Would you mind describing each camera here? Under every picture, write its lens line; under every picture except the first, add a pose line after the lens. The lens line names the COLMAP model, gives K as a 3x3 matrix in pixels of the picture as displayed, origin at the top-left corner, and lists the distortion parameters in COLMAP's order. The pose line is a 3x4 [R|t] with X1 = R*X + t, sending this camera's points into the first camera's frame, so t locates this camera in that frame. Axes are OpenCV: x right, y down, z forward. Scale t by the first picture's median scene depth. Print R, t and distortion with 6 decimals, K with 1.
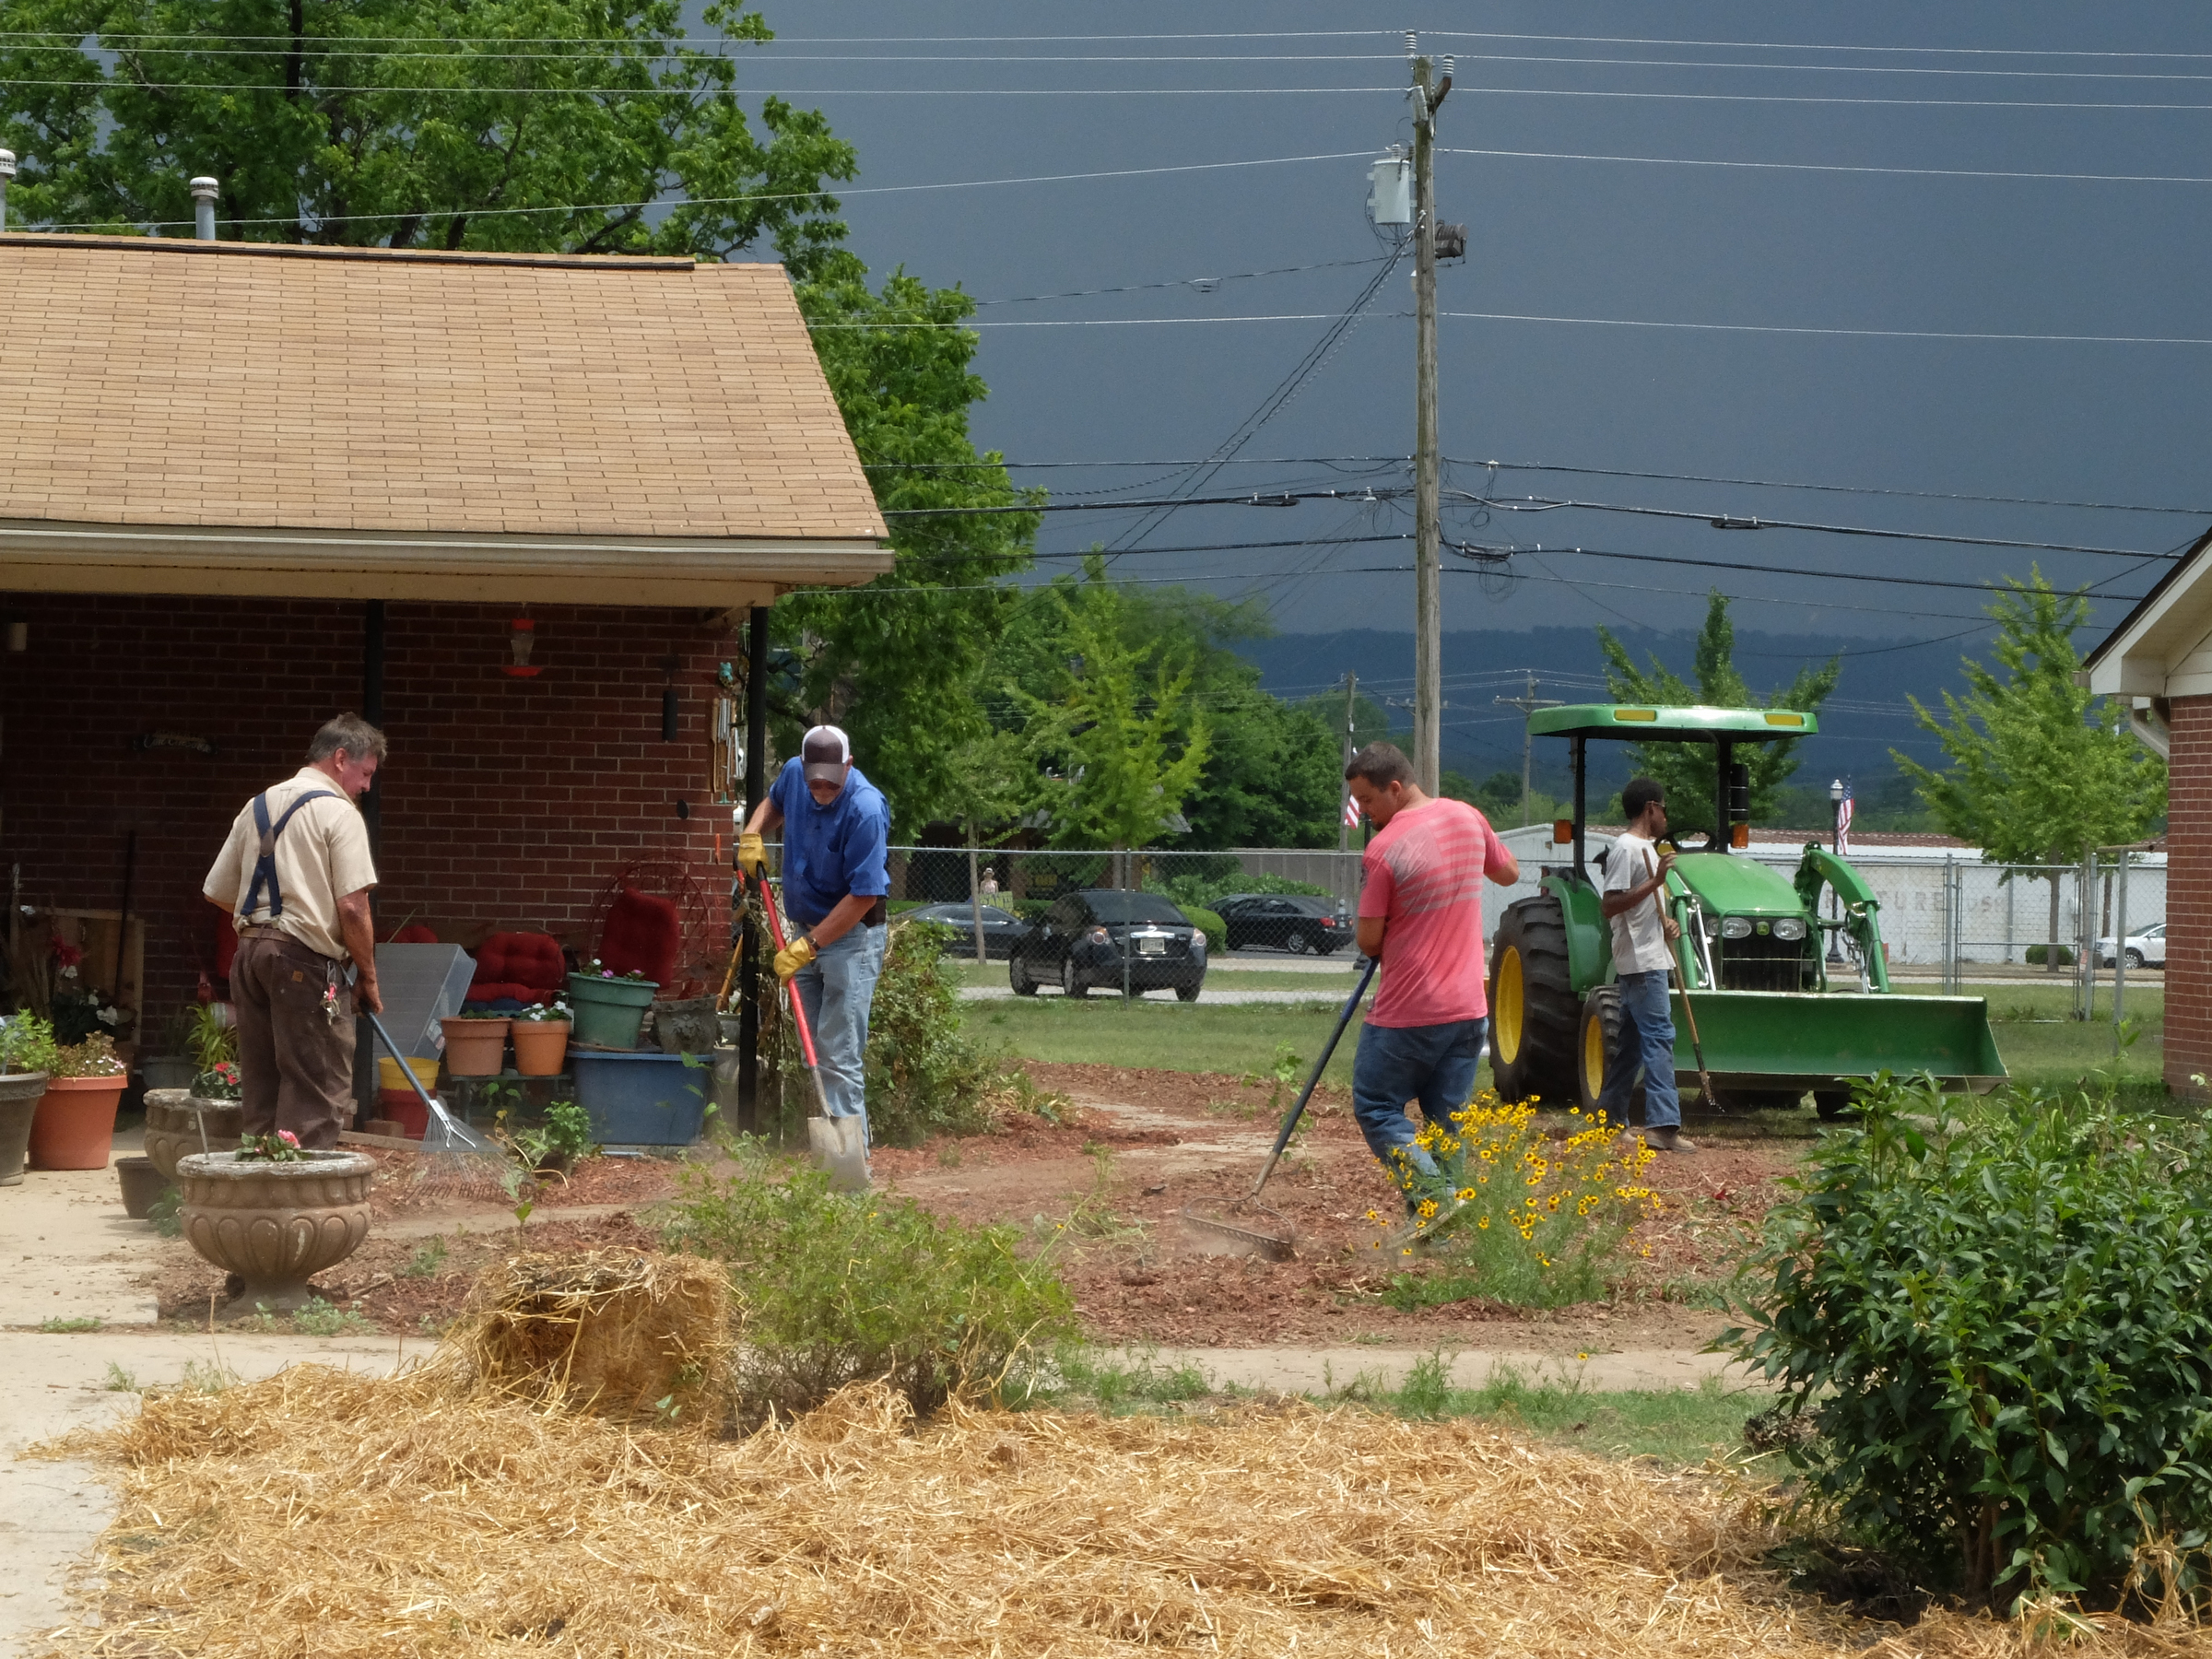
lens RADIAL K [[5323.7, 0, 1093.4], [0, 5323.7, 825.7], [0, 0, 1]] dist [-0.014805, 0.000000]
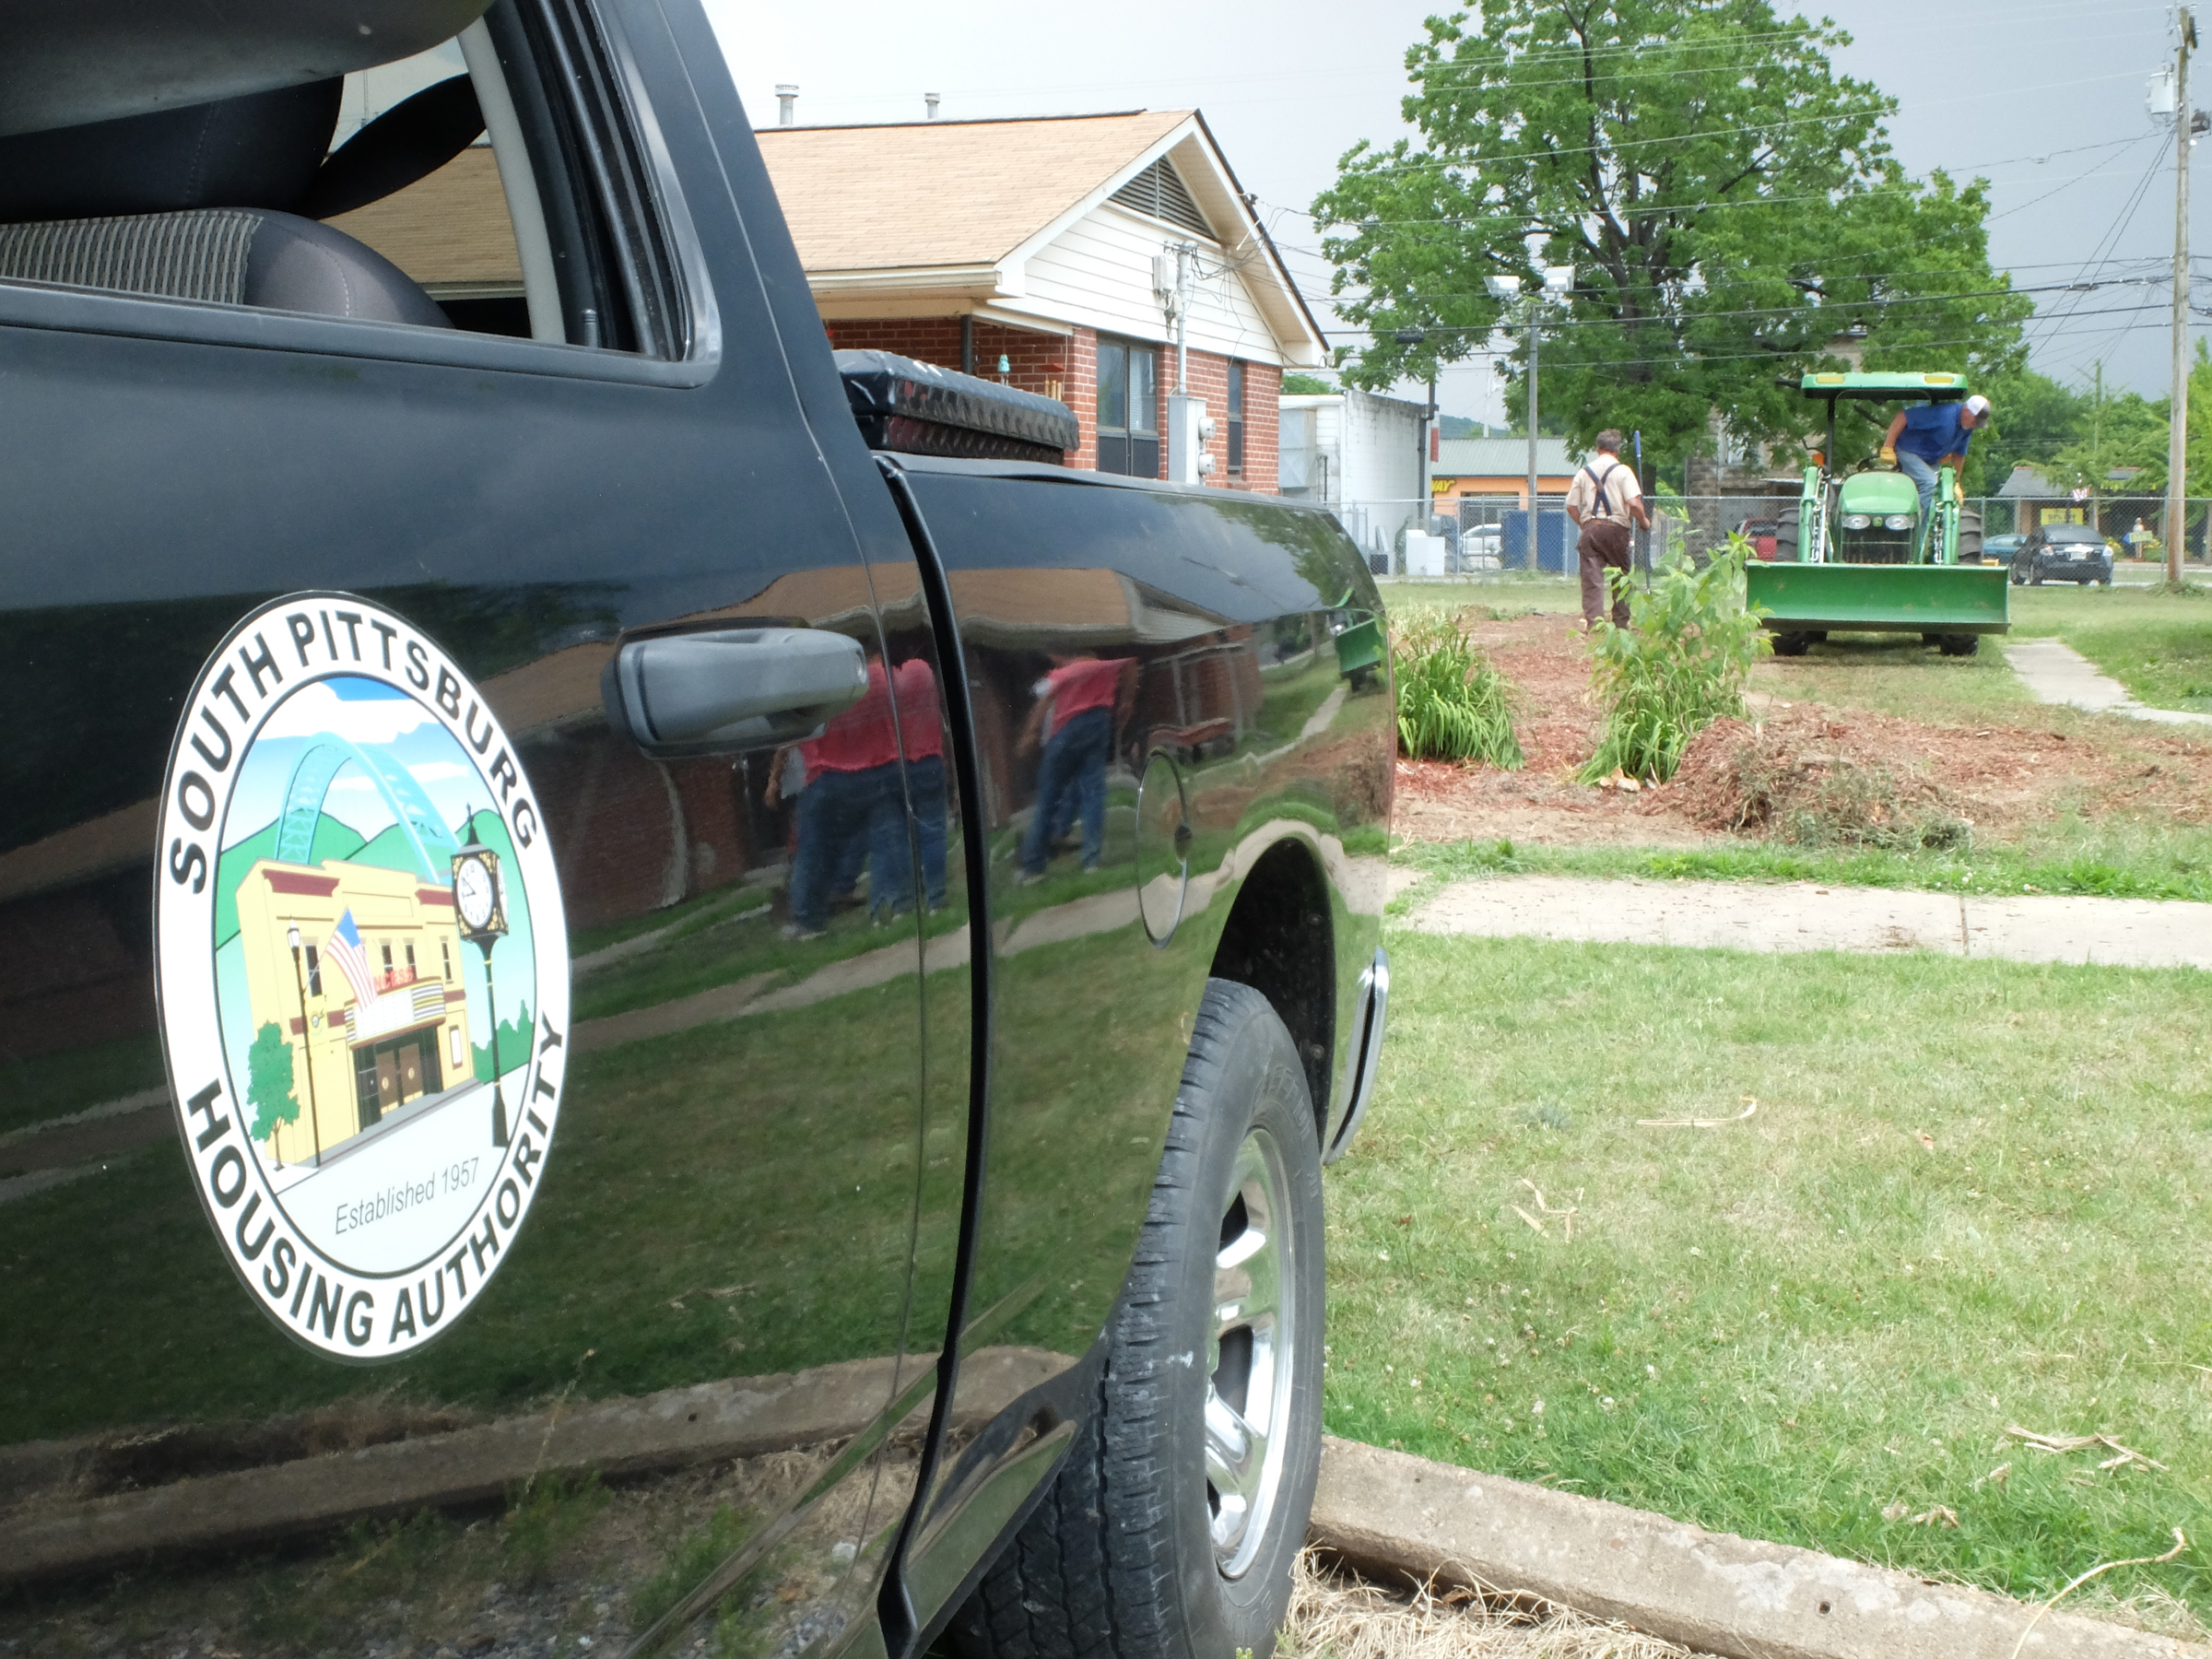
lens RADIAL K [[2610.6, 0, 1114.7], [0, 2610.6, 834.1], [0, 0, 1]] dist [-0.034807, 0.000000]
pose [[0.904670, 0.033897, -0.424763, 0.111481], [0.018808, 0.992683, 0.119275, 0.007039], [0.425698, -0.115894, 0.897413, 0.117460]]
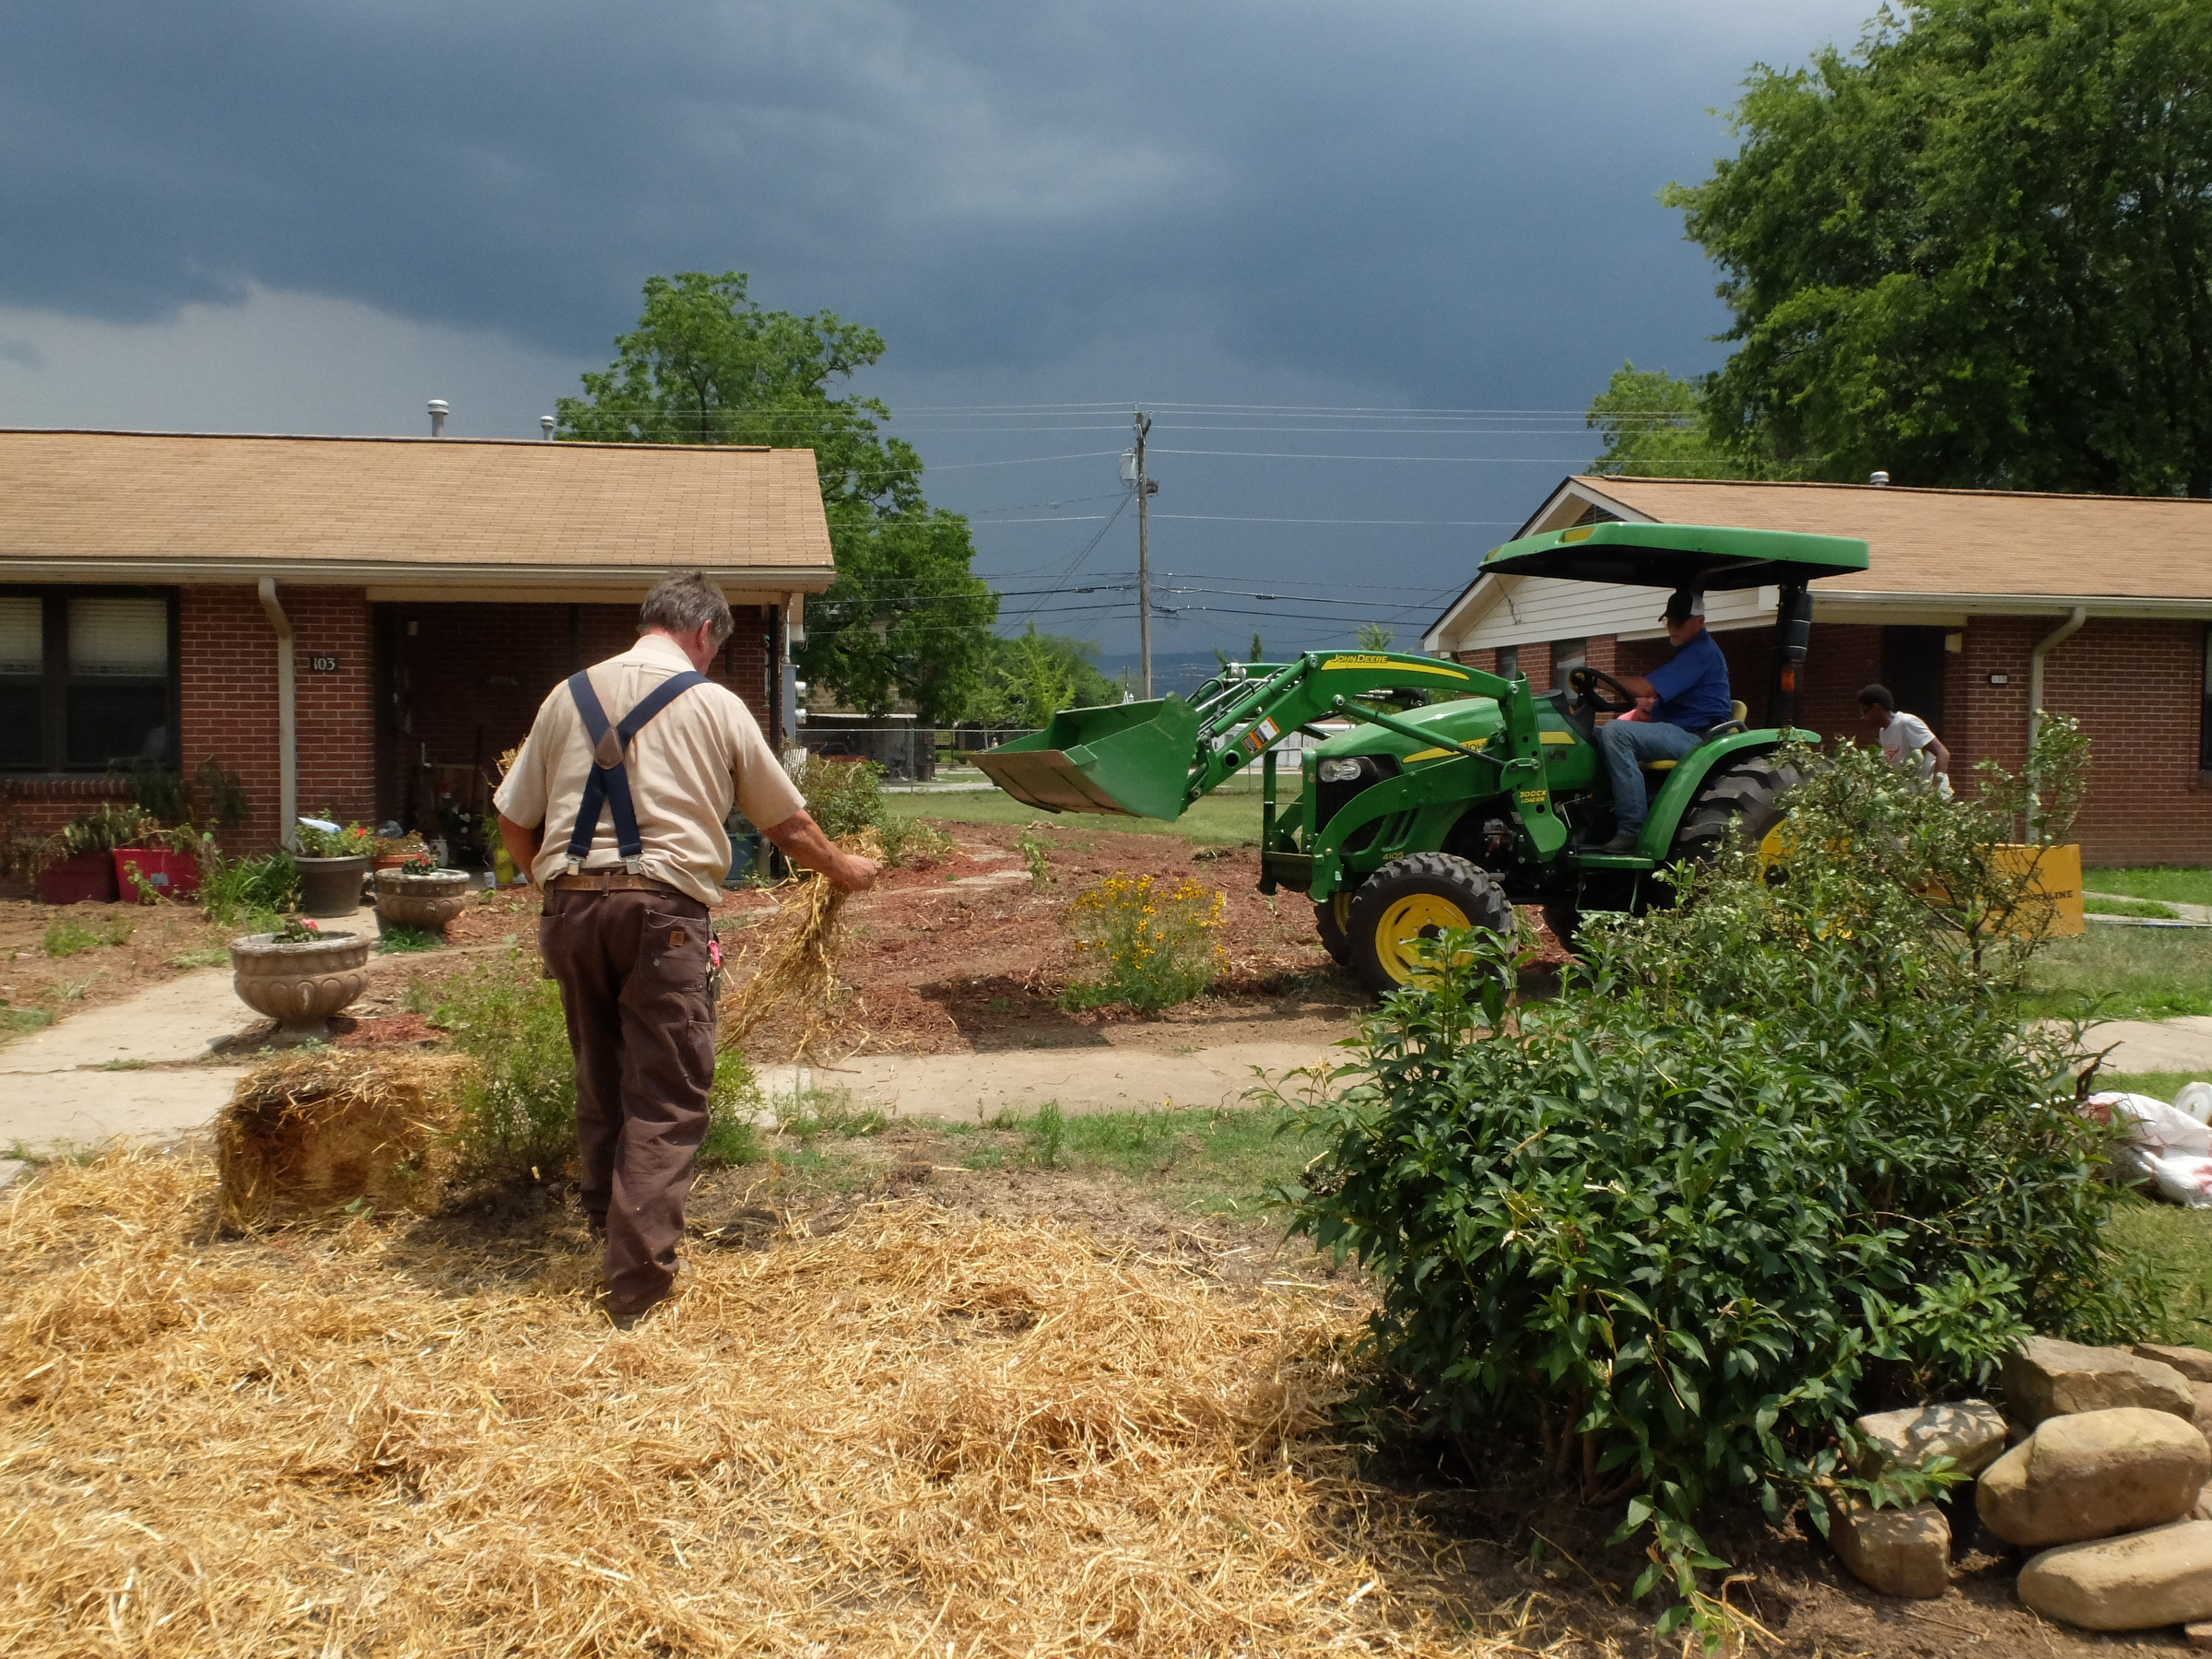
lens RADIAL K [[1858.8, 0, 1122.6], [0, 1858.8, 829.3], [0, 0, 1]] dist [-0.046636, 0.004467]
pose [[0.998928, -0.018872, 0.042277, 0.012803], [0.016399, 0.998176, 0.058095, 0.001474], [-0.043296, -0.057340, 0.997415, 0.113341]]
